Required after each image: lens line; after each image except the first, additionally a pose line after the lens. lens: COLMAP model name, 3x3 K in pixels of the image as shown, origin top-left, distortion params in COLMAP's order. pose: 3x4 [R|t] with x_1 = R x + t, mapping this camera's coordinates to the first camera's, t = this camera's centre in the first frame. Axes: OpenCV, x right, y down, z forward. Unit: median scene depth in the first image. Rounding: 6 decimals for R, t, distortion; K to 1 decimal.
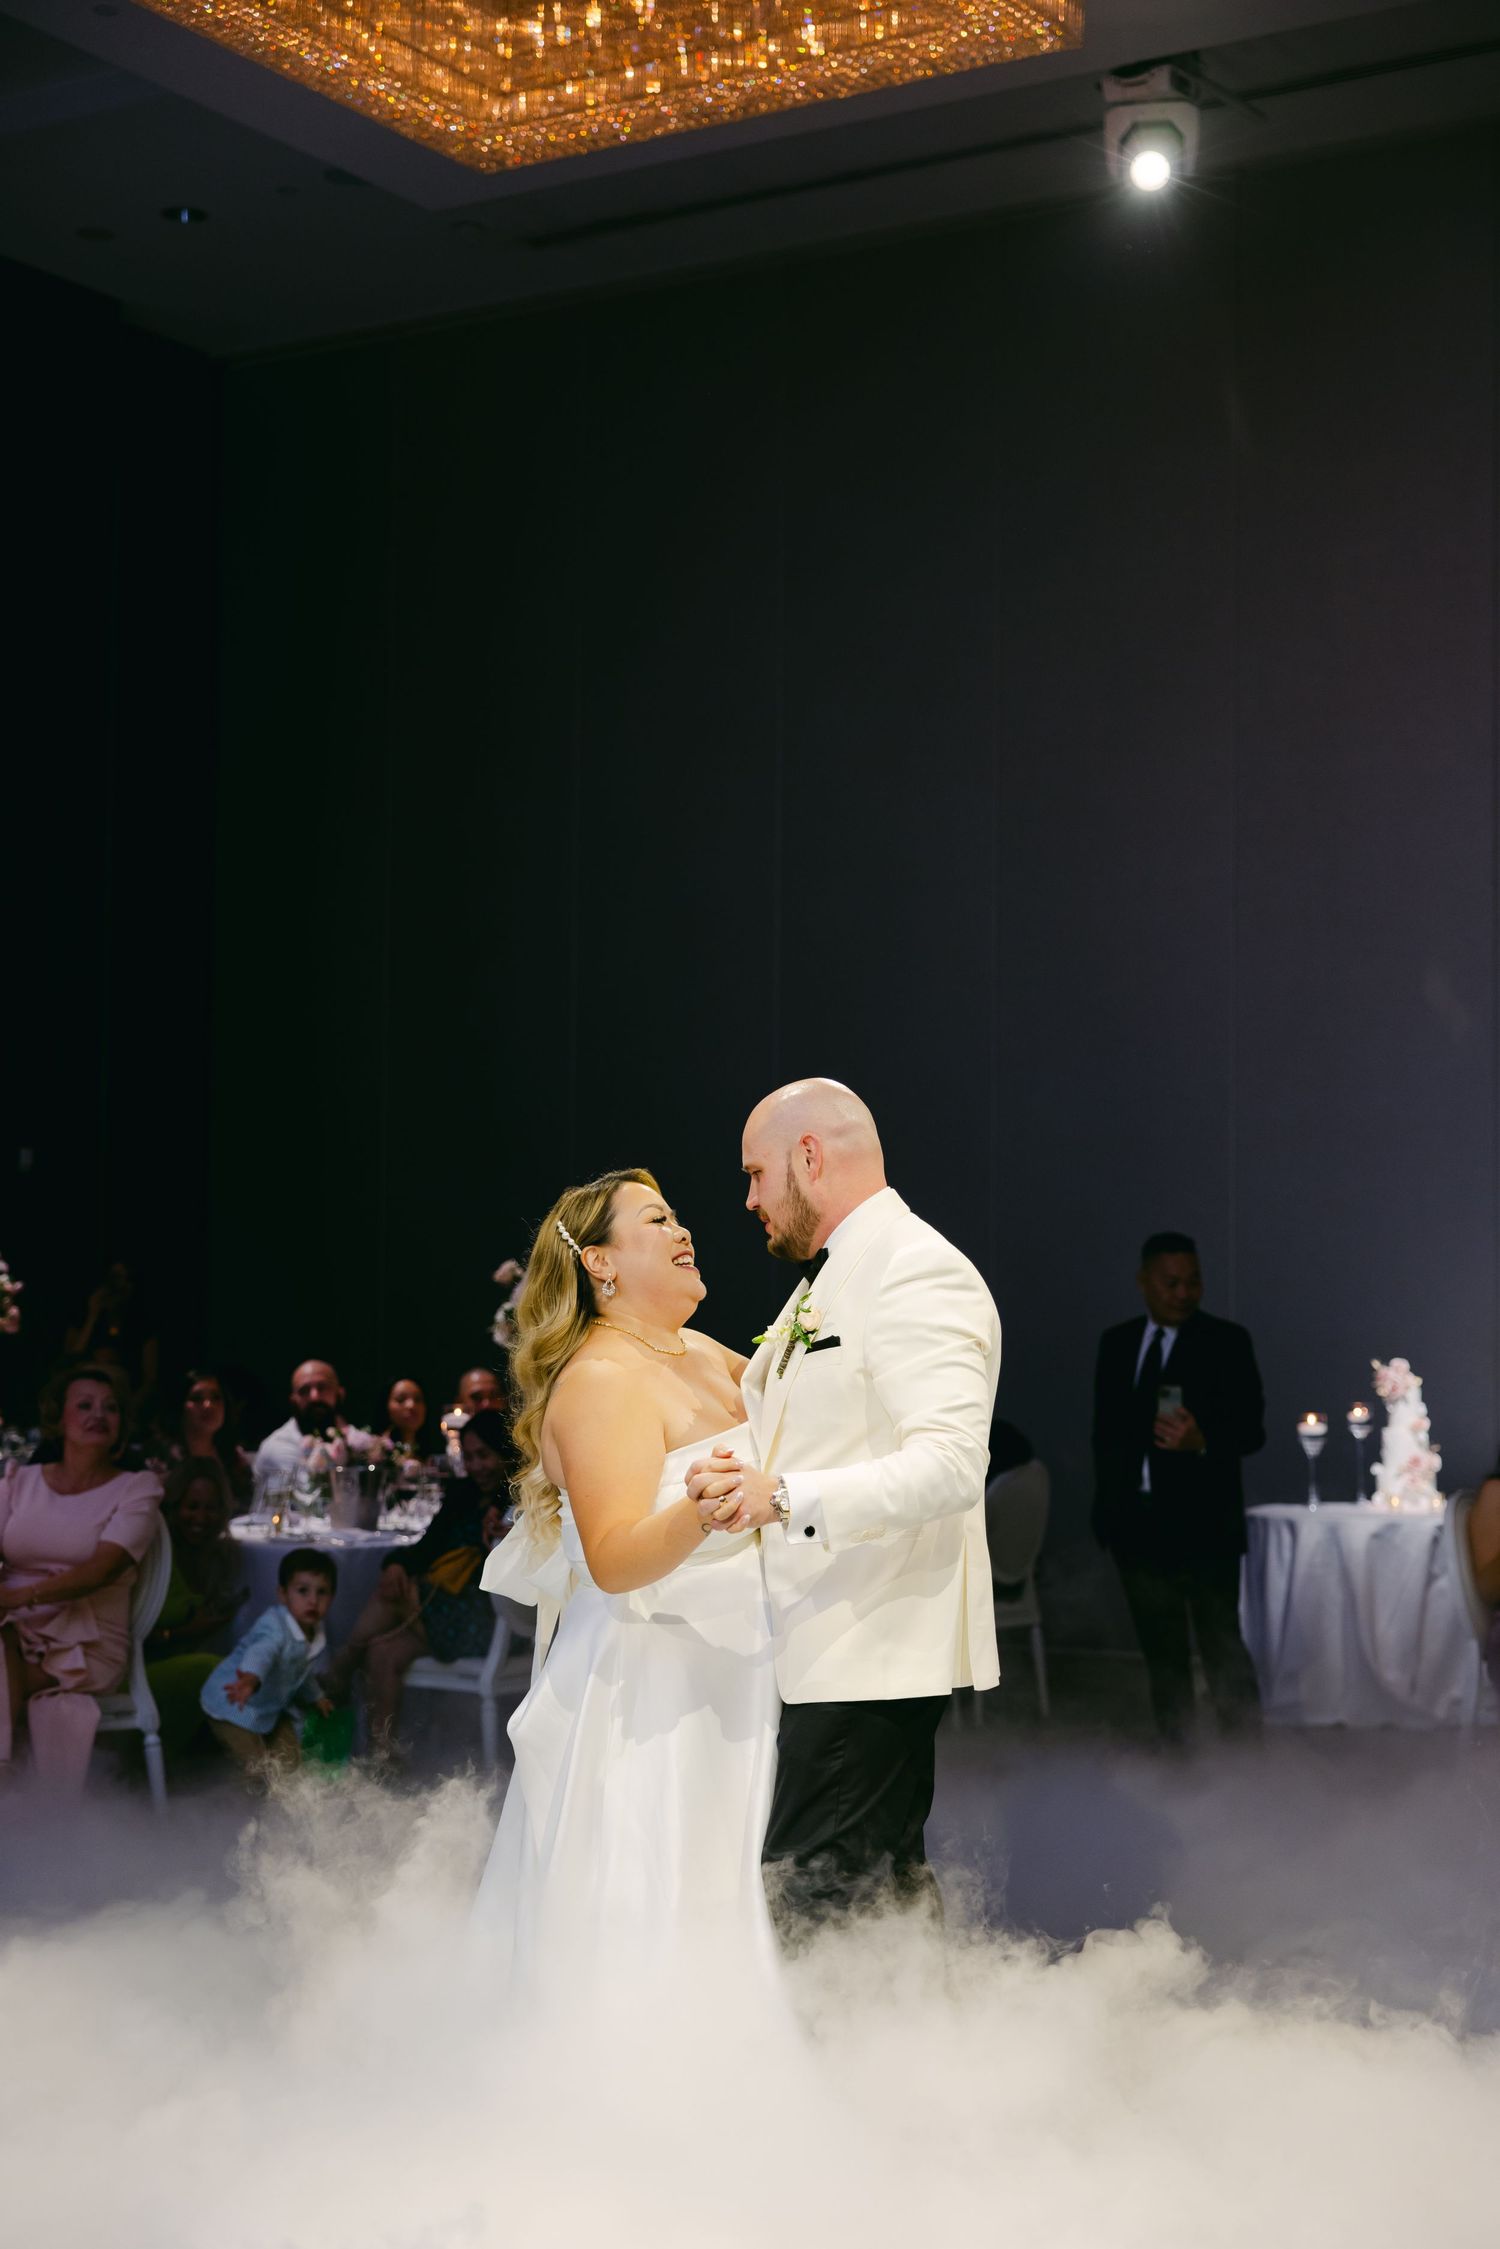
lens RADIAL K [[3425.3, 0, 738.6], [0, 3425.3, 1153.6], [0, 0, 1]] dist [0.006301, 0.109928]
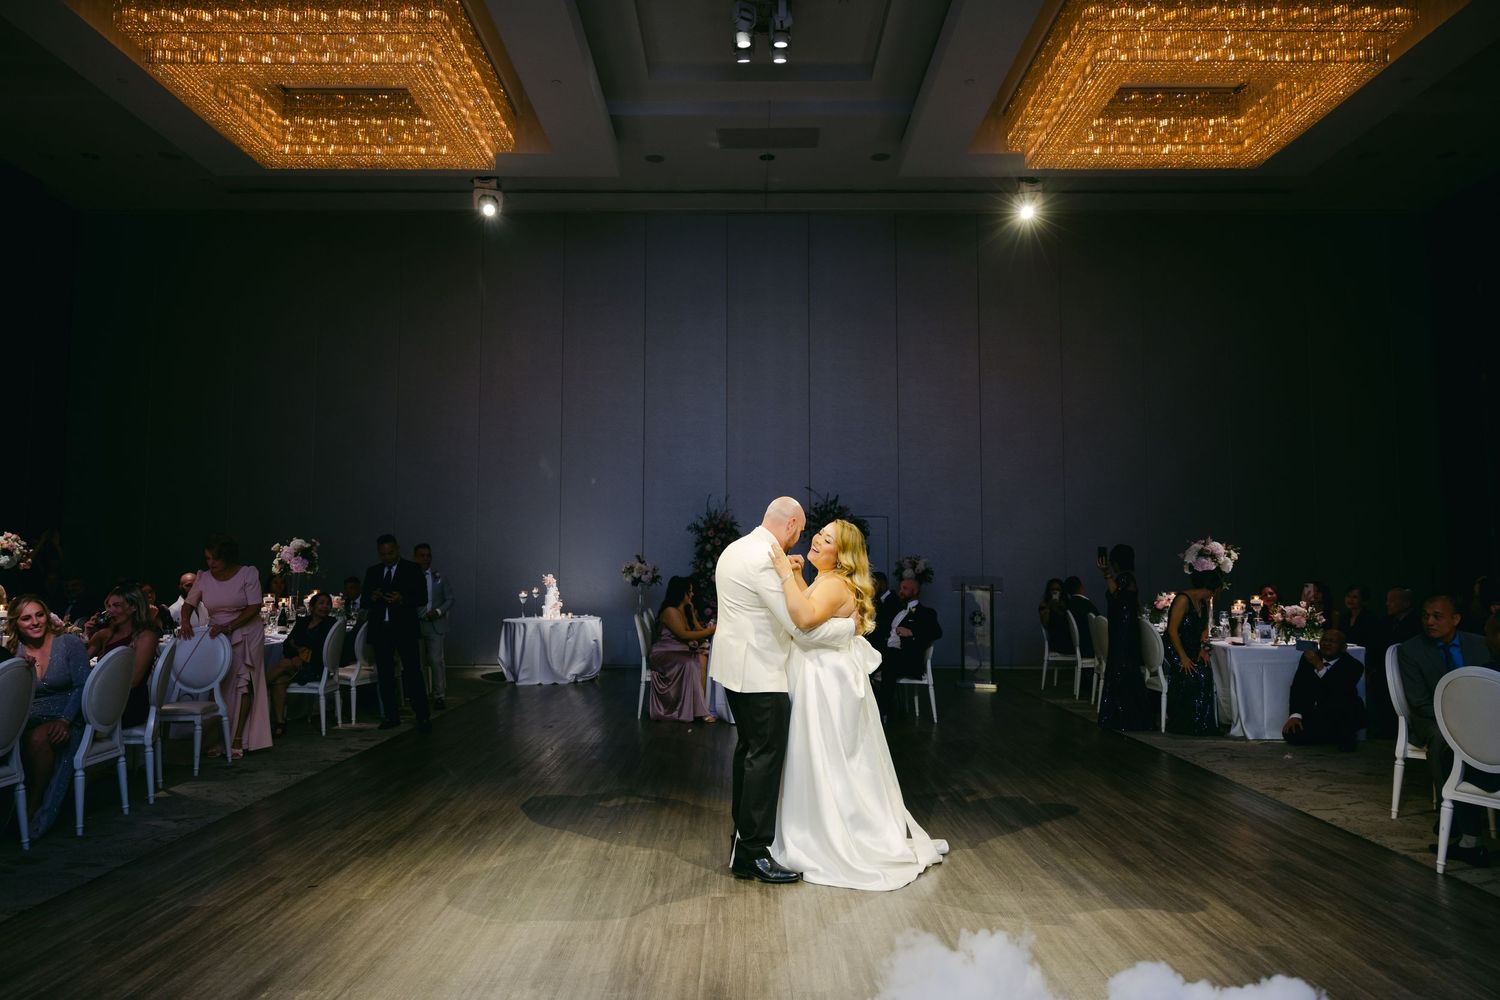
lens RADIAL K [[997.5, 0, 739.9], [0, 997.5, 502.3], [0, 0, 1]] dist [0.001142, -0.001762]
pose [[0.844837, 0.027106, 0.534336, -0.188933], [-0.022615, 0.999632, -0.014953, -0.000120], [-0.534545, 0.000549, 0.845140, 0.076347]]
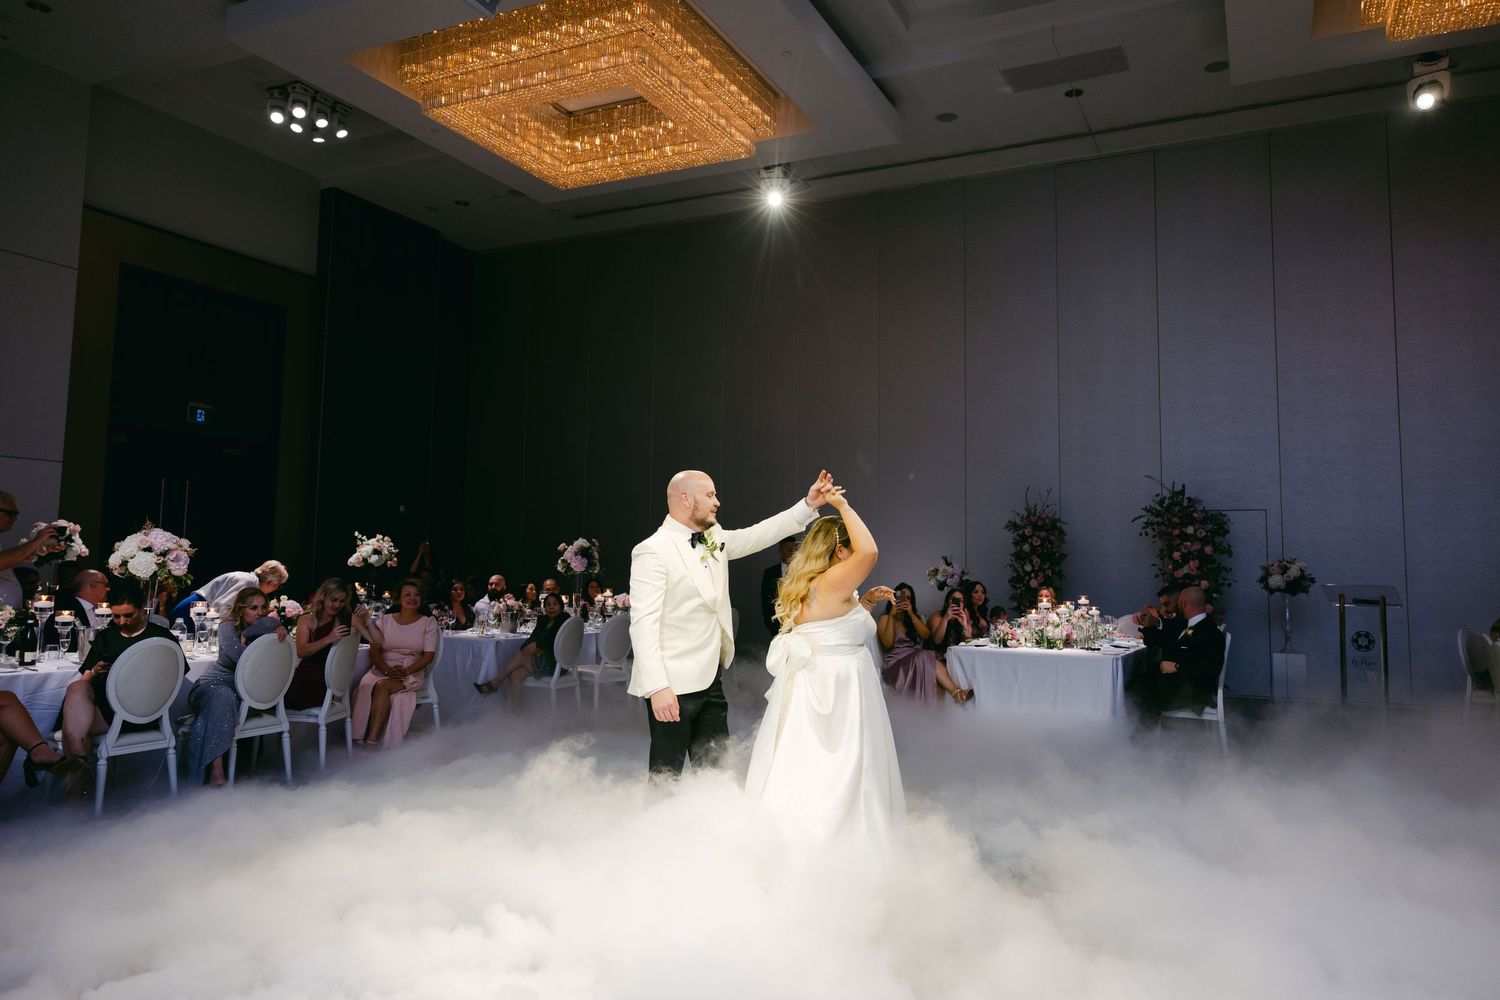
lens RADIAL K [[1045.6, 0, 767.0], [0, 1045.6, 473.9], [0, 0, 1]] dist [-0.000830, 0.001144]
pose [[0.992297, 0.014191, 0.123062, -0.002531], [-0.009594, 0.999237, -0.037868, 0.003345], [-0.123506, 0.036396, 0.991676, 0.056901]]
